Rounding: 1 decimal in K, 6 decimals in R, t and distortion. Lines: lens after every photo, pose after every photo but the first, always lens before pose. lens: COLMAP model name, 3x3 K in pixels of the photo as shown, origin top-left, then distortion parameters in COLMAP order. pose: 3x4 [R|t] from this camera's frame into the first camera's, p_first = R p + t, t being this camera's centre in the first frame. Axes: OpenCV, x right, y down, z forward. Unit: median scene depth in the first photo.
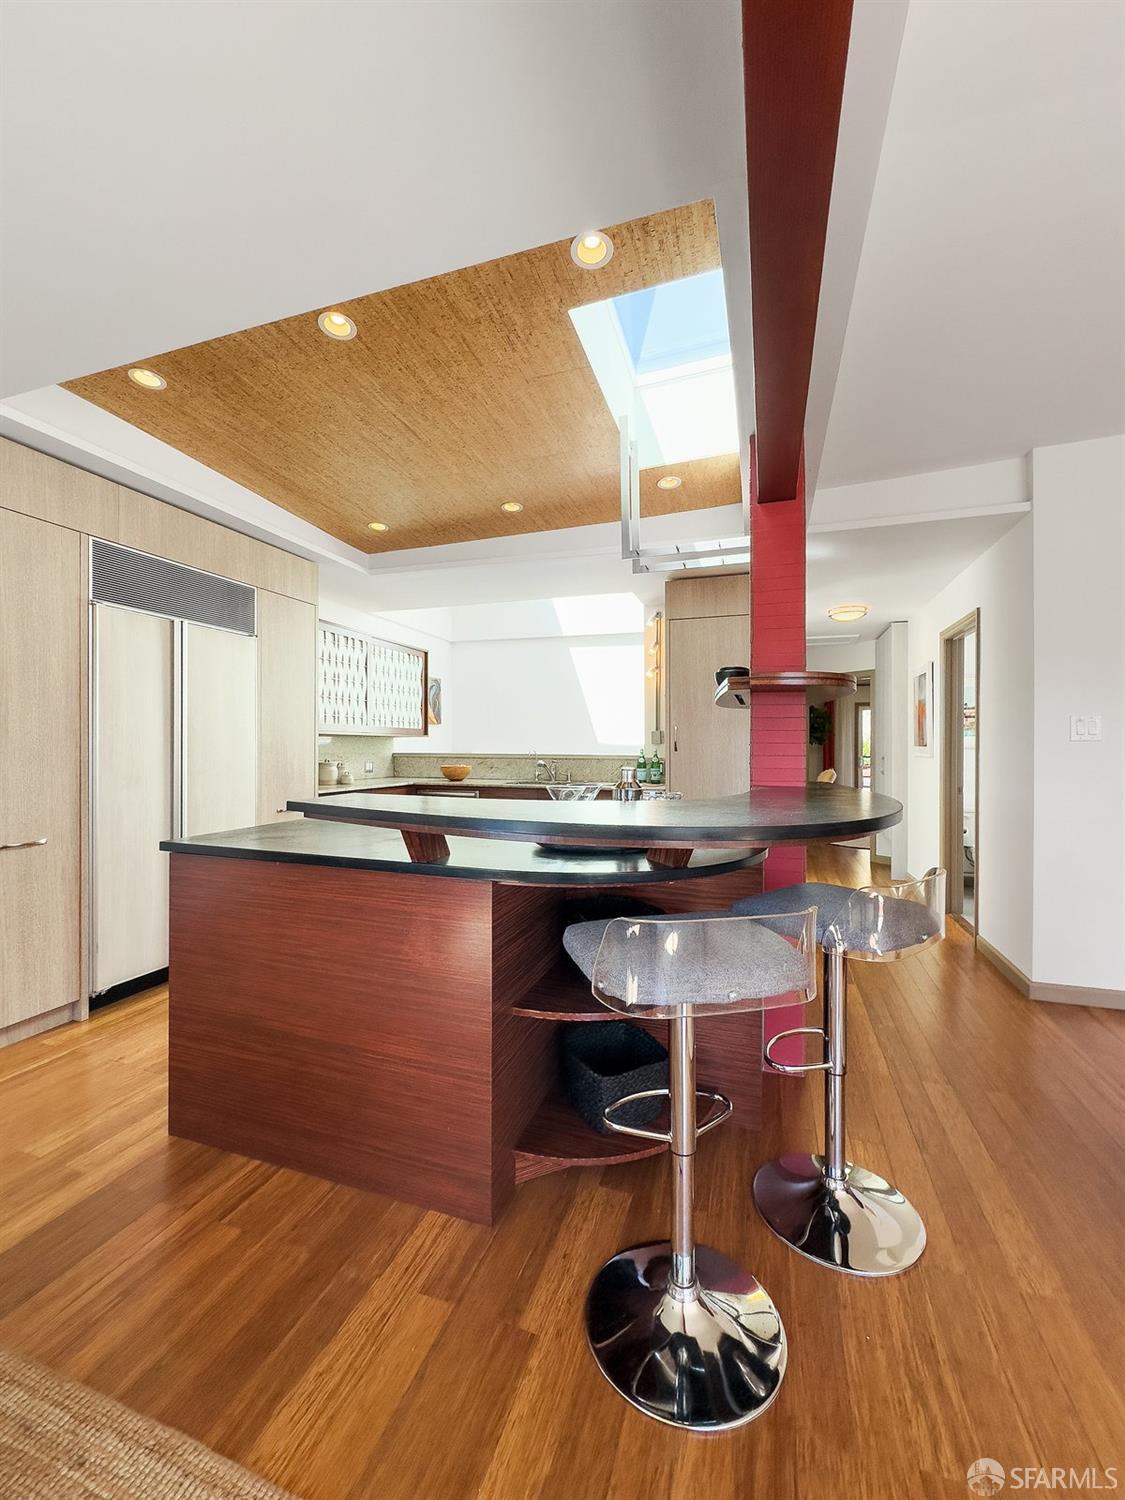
lens RADIAL K [[601.0, 0, 559.5], [0, 601.0, 744.7], [0, 0, 1]] dist [-0.002622, 0.000318]
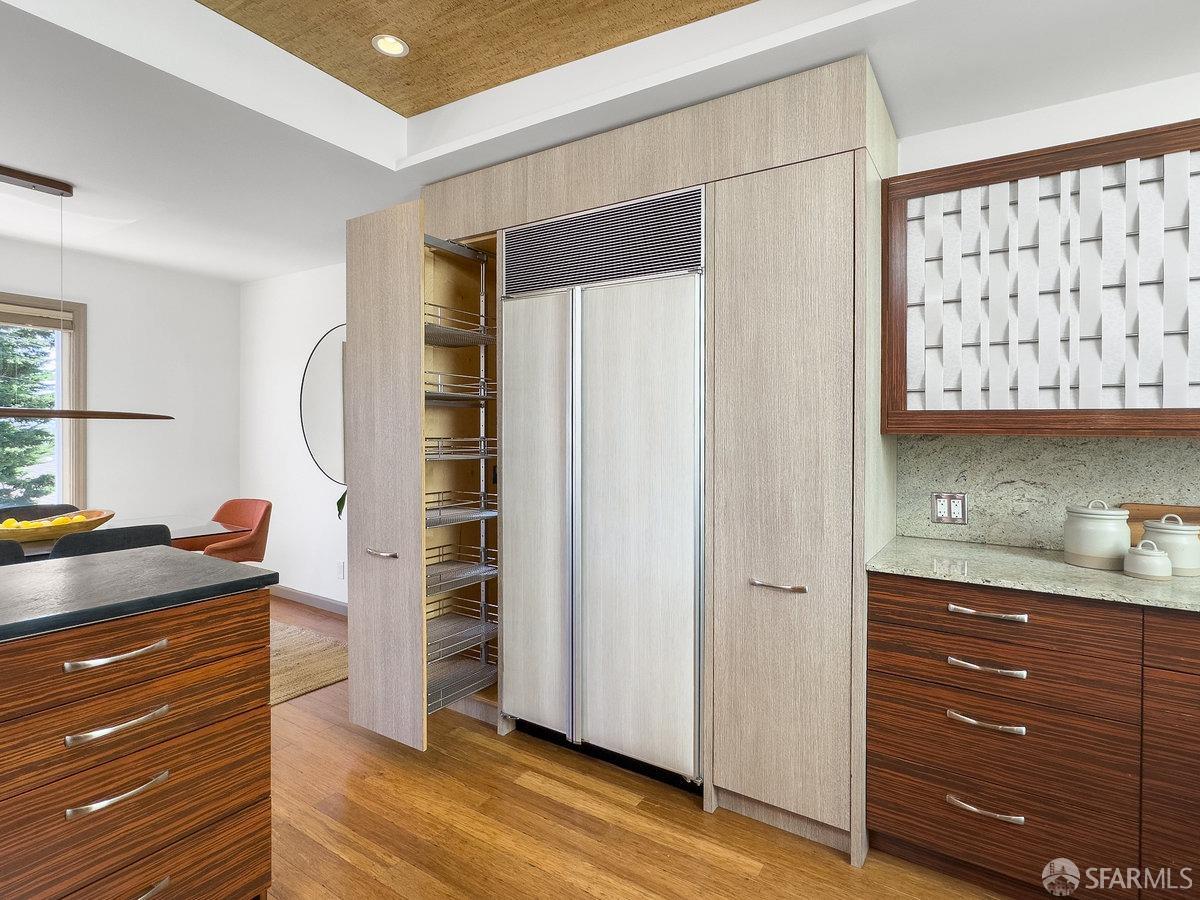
lens RADIAL K [[620.6, 0, 594.7], [0, 620.6, 432.4], [0, 0, 1]] dist [-0.004609, 0.001323]
pose [[-0.241419, 0.002274, -0.970418, 0.121176], [-0.009418, 0.999945, 0.004687, -0.031627], [0.970375, 0.010271, -0.241384, 1.308131]]
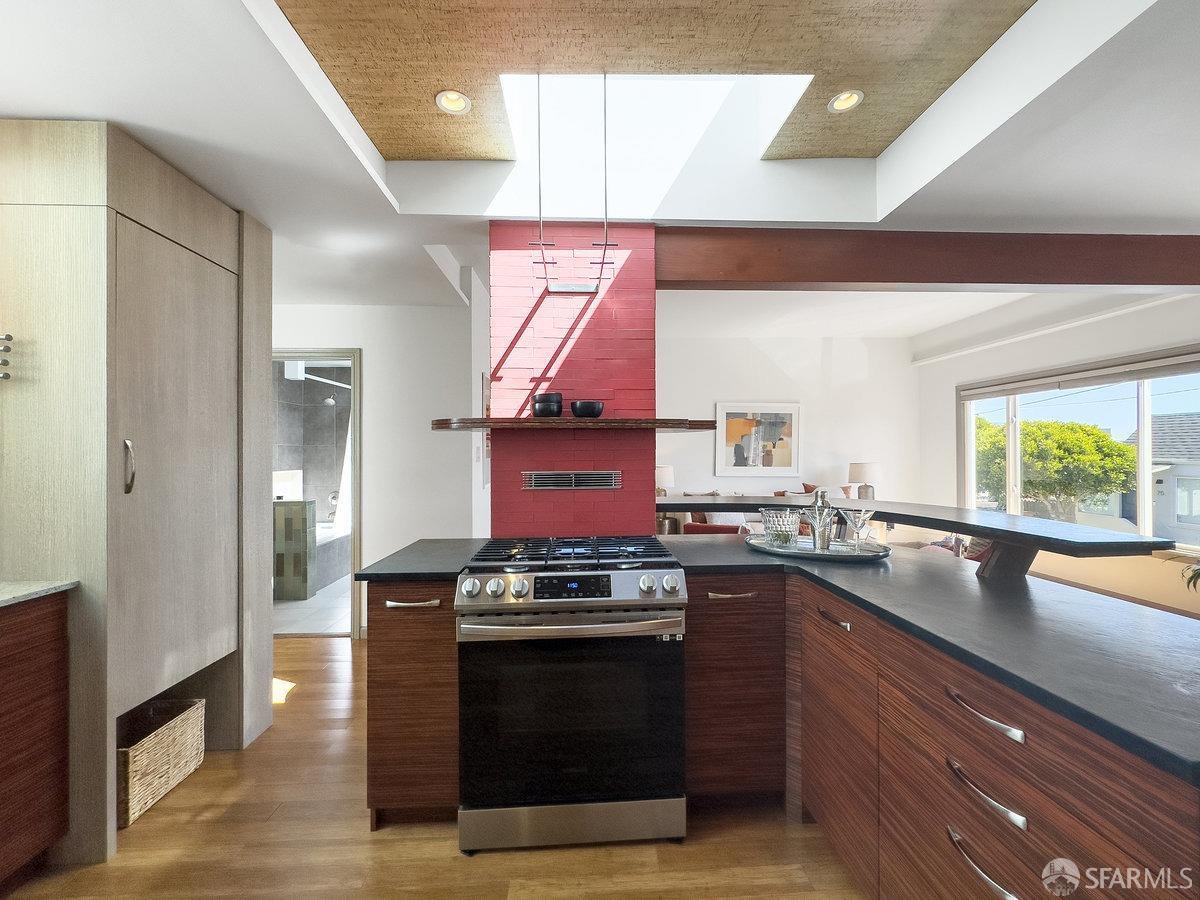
lens RADIAL K [[480.8, 0, 601.1], [0, 480.8, 455.5], [0, 0, 1]] dist [-0.002622, 0.000318]
pose [[-0.372925, 0.002007, 0.927859, -0.460640], [0.004590, 0.999989, -0.000318, -0.034648], [-0.927850, 0.004140, -0.372931, 1.210905]]
